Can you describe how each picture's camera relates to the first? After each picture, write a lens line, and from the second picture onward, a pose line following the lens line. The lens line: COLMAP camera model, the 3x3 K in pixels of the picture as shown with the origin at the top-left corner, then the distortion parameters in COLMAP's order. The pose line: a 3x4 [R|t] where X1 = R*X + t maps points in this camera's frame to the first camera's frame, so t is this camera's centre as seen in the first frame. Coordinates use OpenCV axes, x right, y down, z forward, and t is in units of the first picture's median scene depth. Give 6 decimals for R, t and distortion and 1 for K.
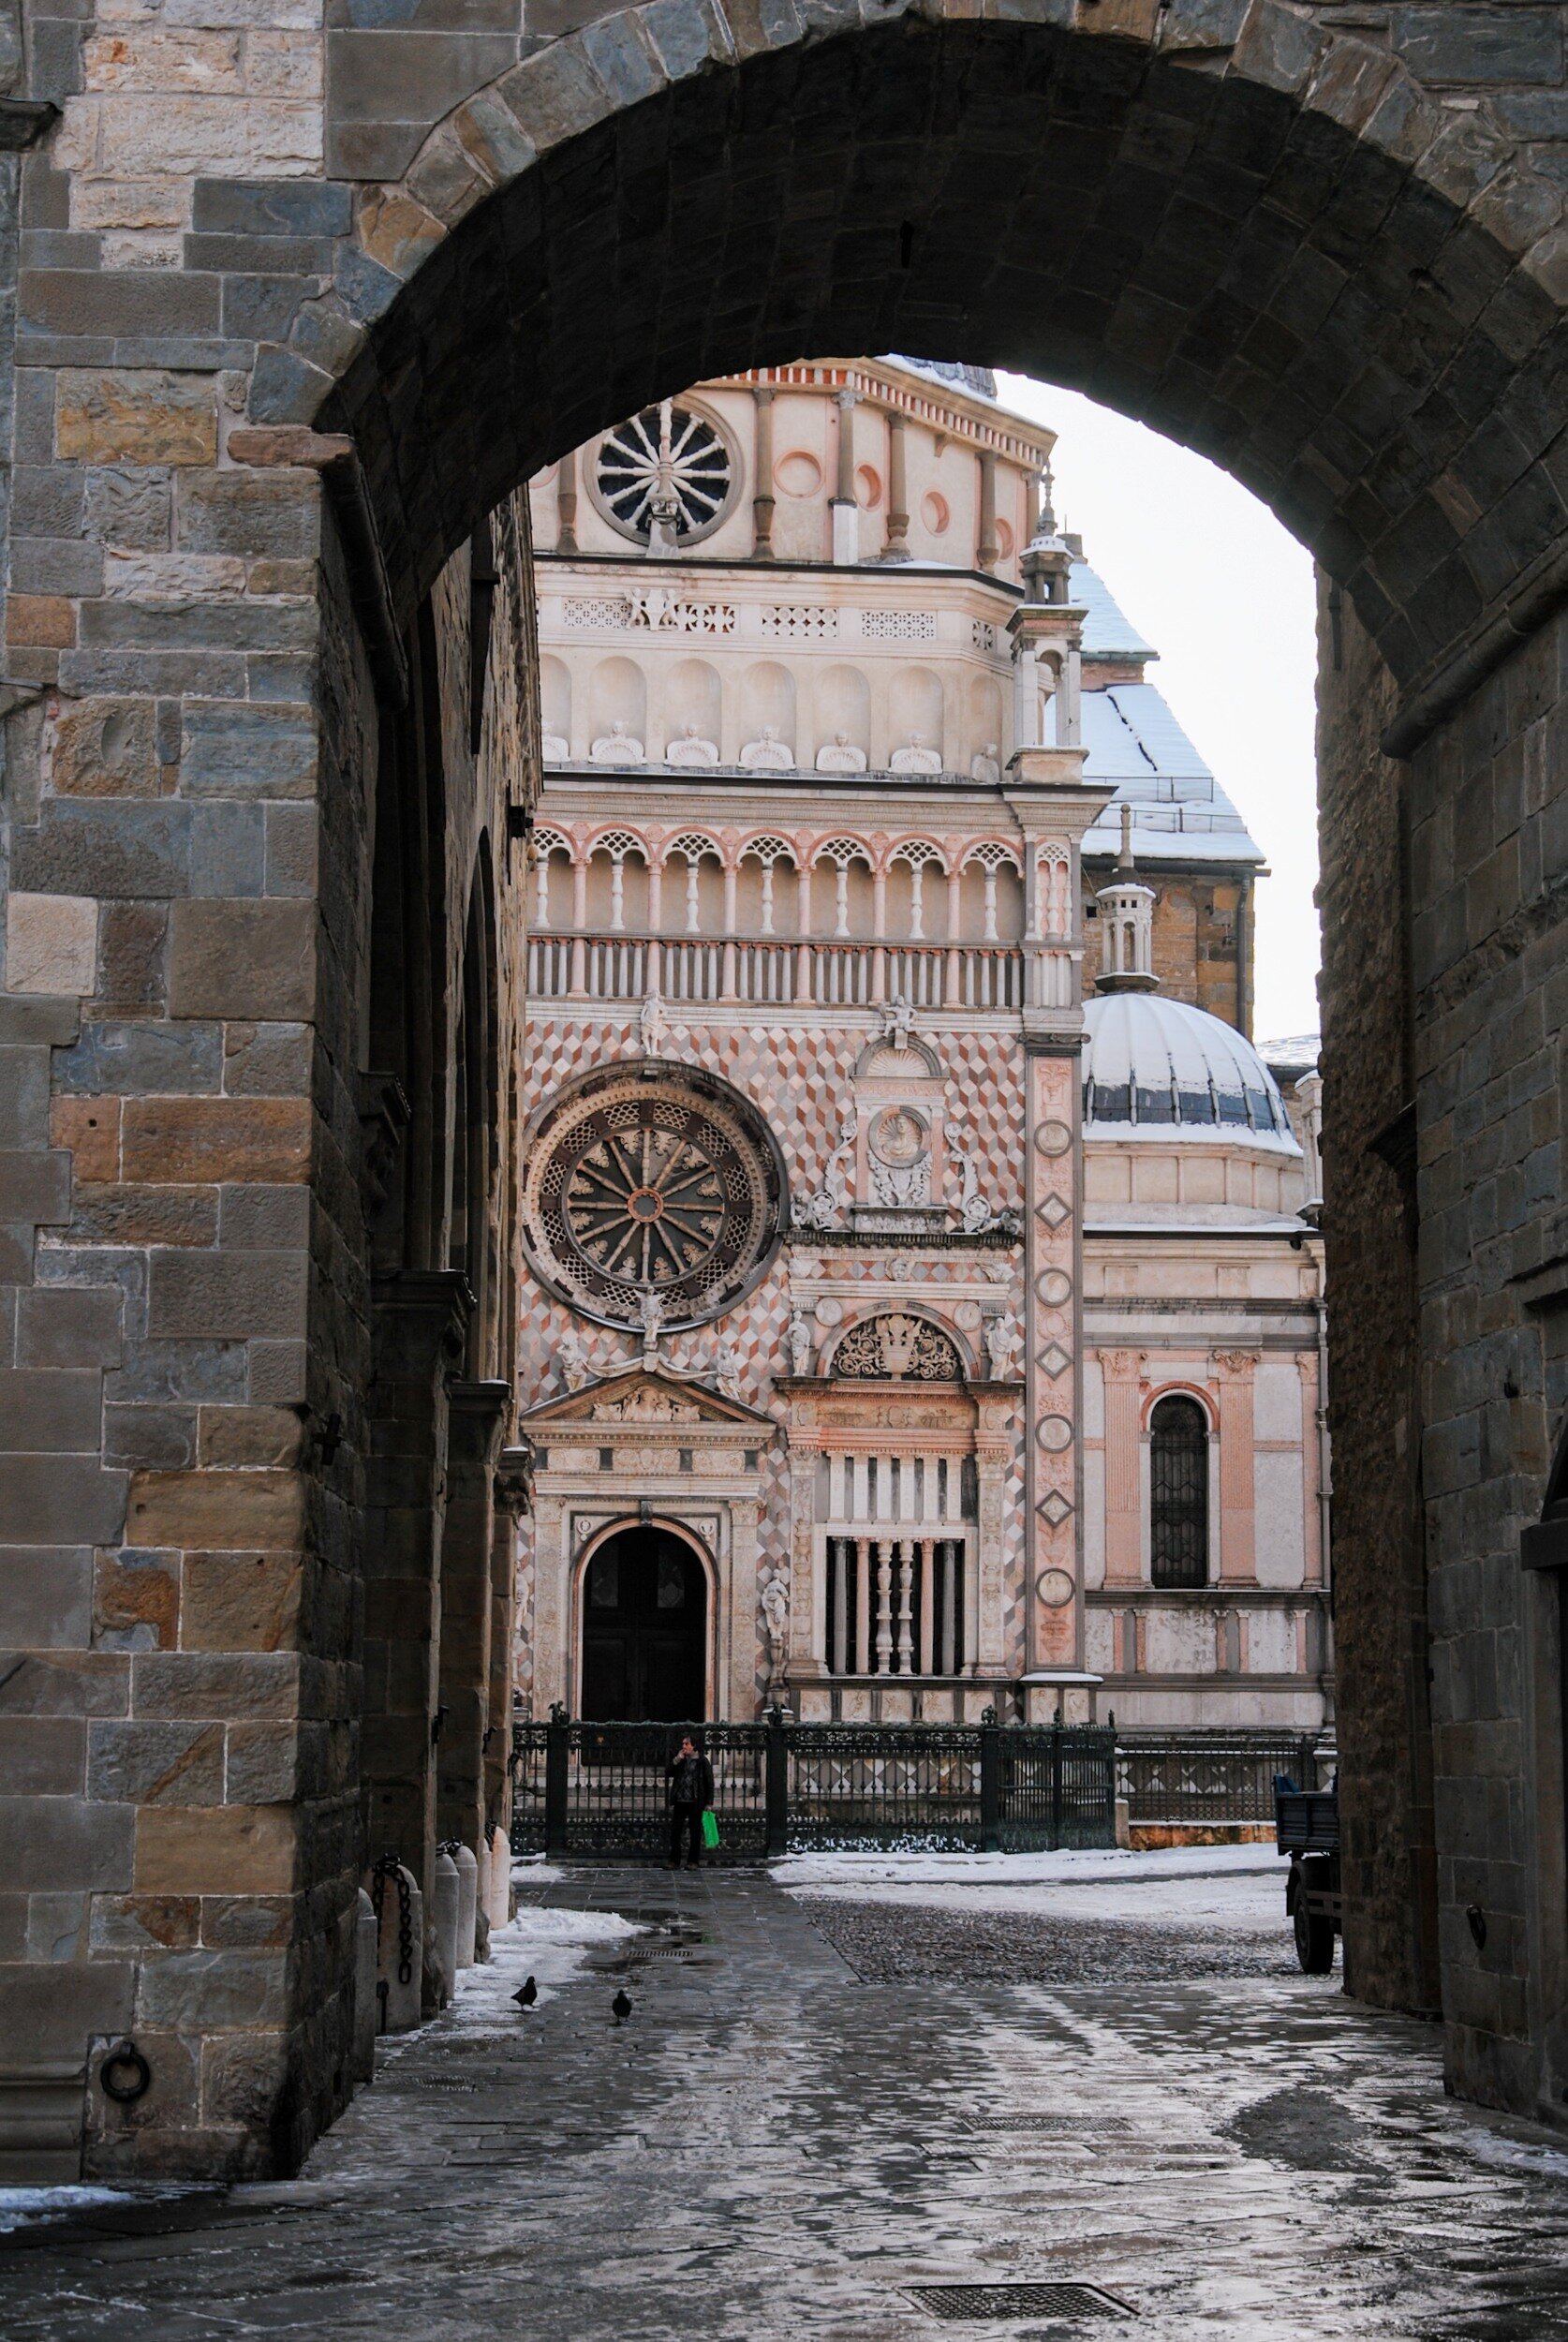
lens RADIAL K [[4038.1, 0, 783.0], [0, 4038.1, 1172.2], [0, 0, 1]] dist [0.070679, 0.000000]
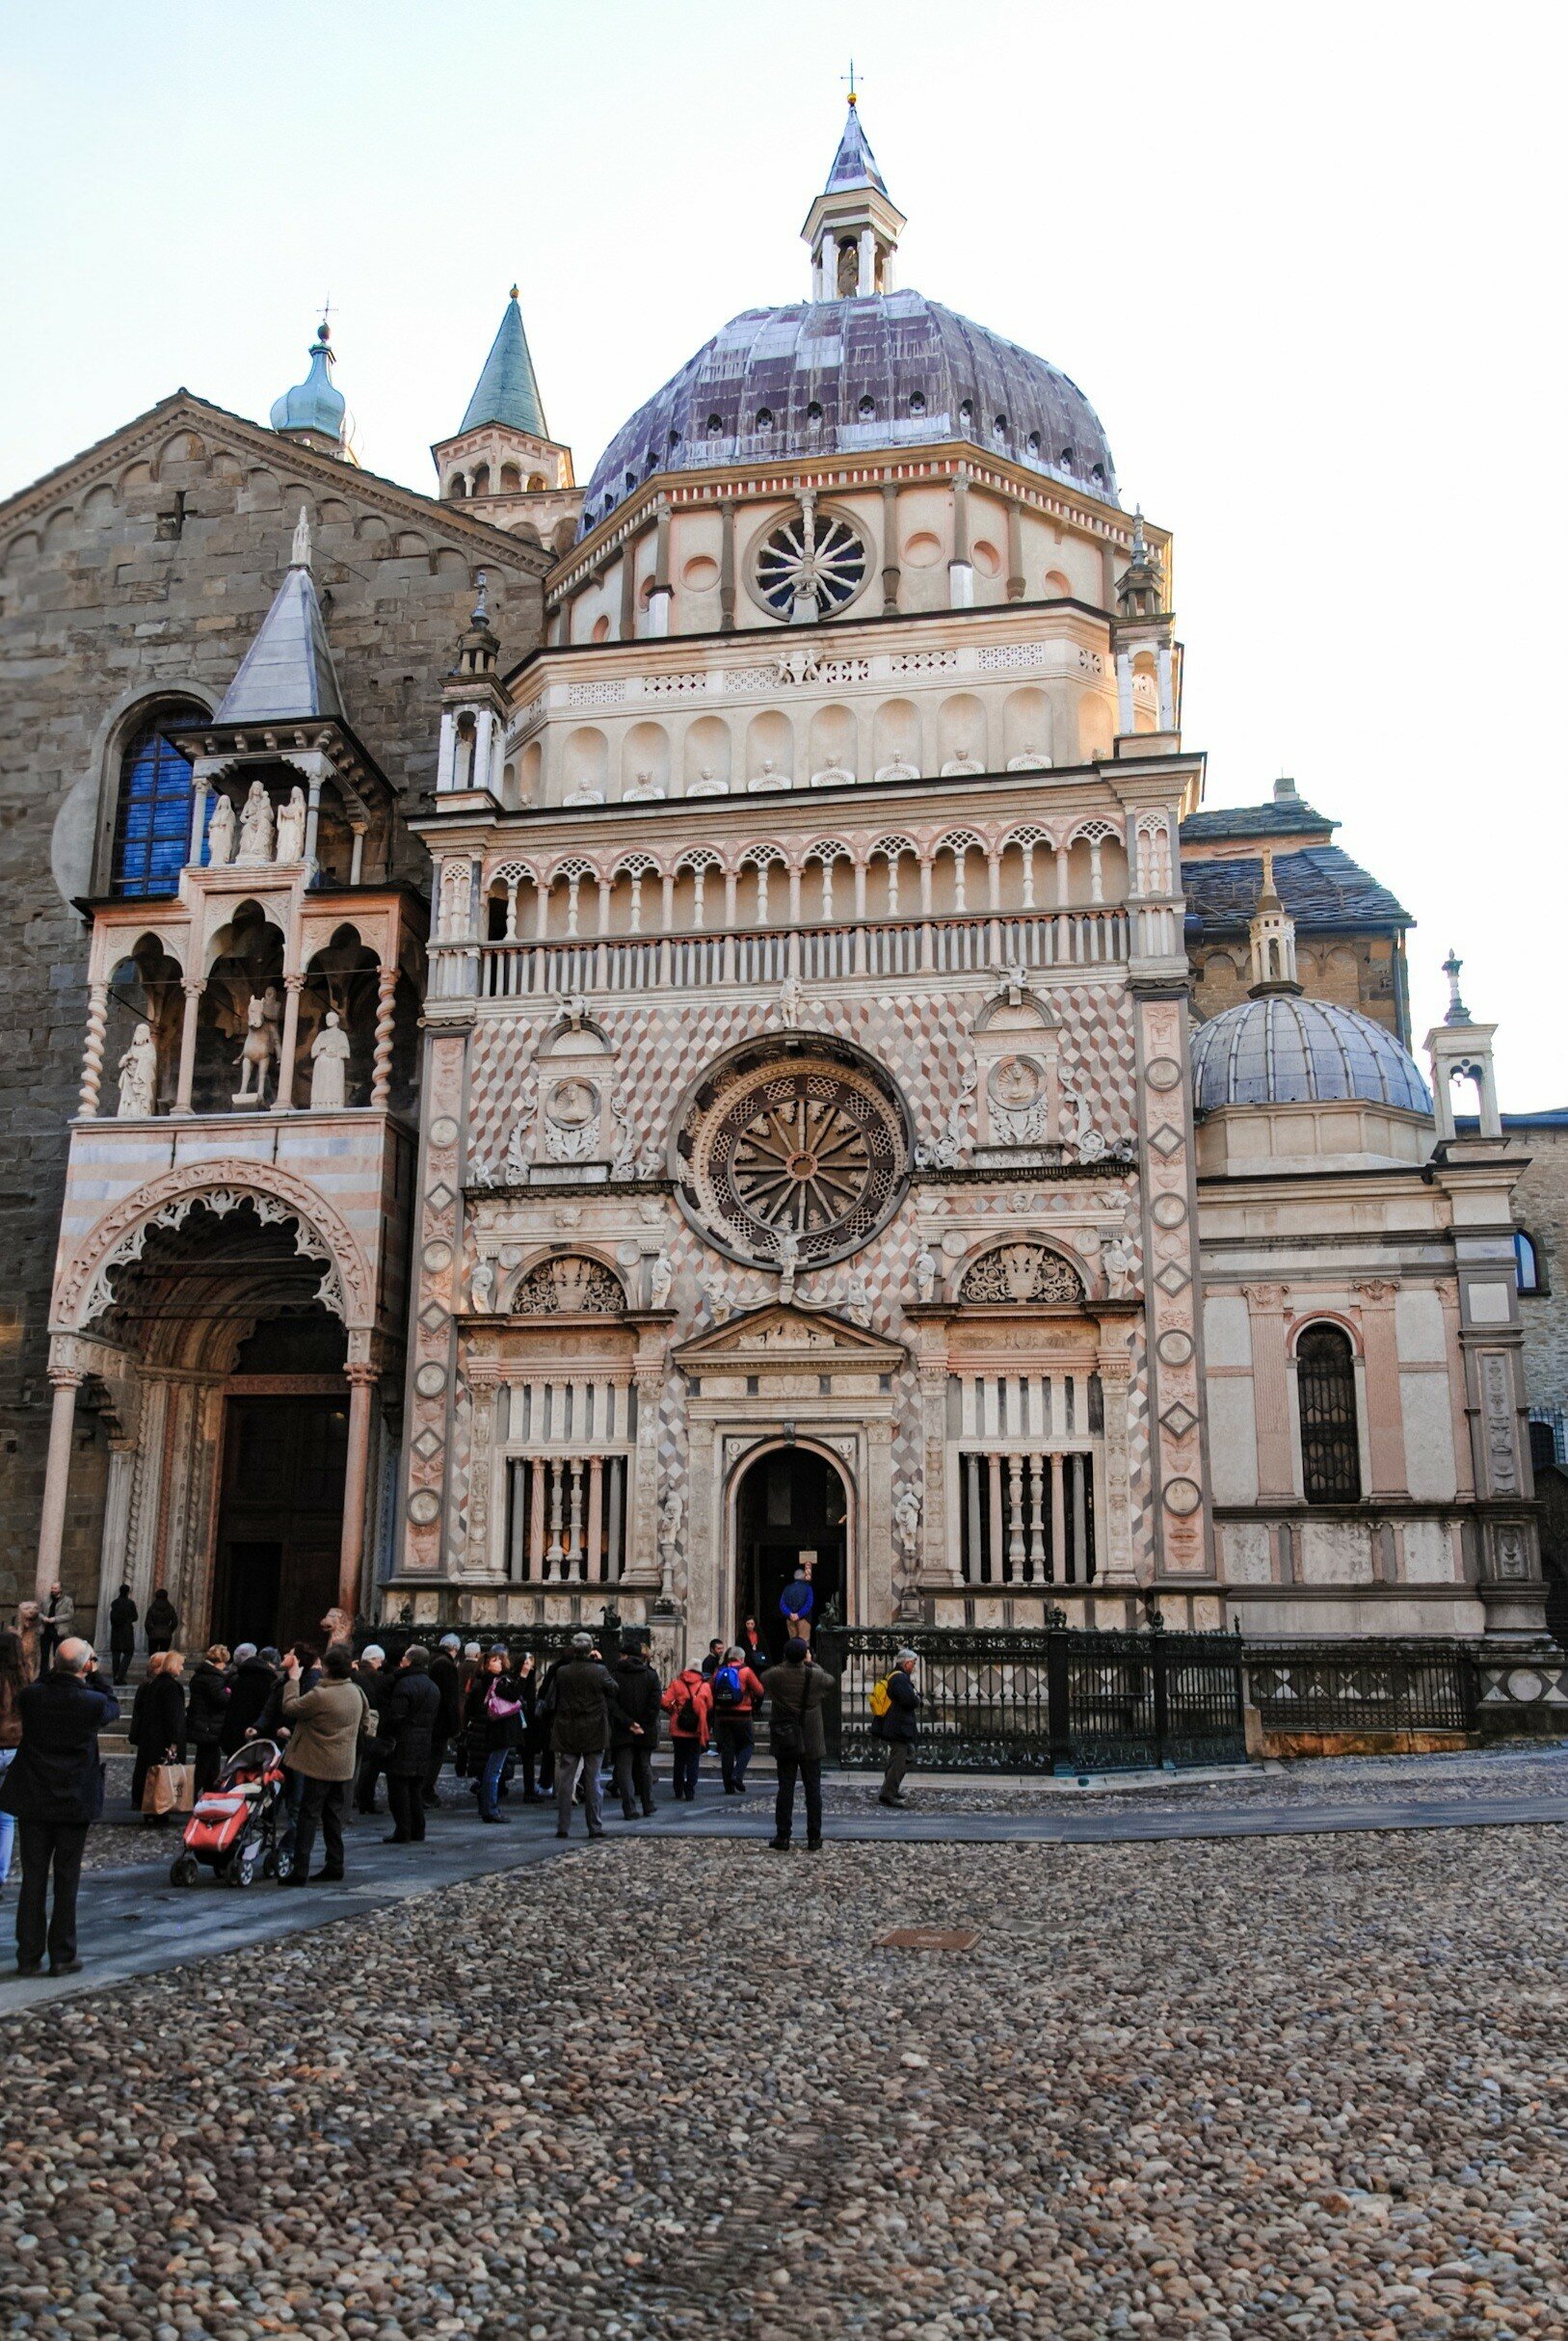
lens RADIAL K [[1820.0, 0, 777.1], [0, 1820.0, 1215.0], [0, 0, 1]] dist [-0.011529, 0.001226]
pose [[0.955060, -0.066951, -0.288753, 0.105843], [0.037579, 0.993646, -0.106096, 0.075856], [0.294022, 0.090477, 0.951507, 0.516305]]
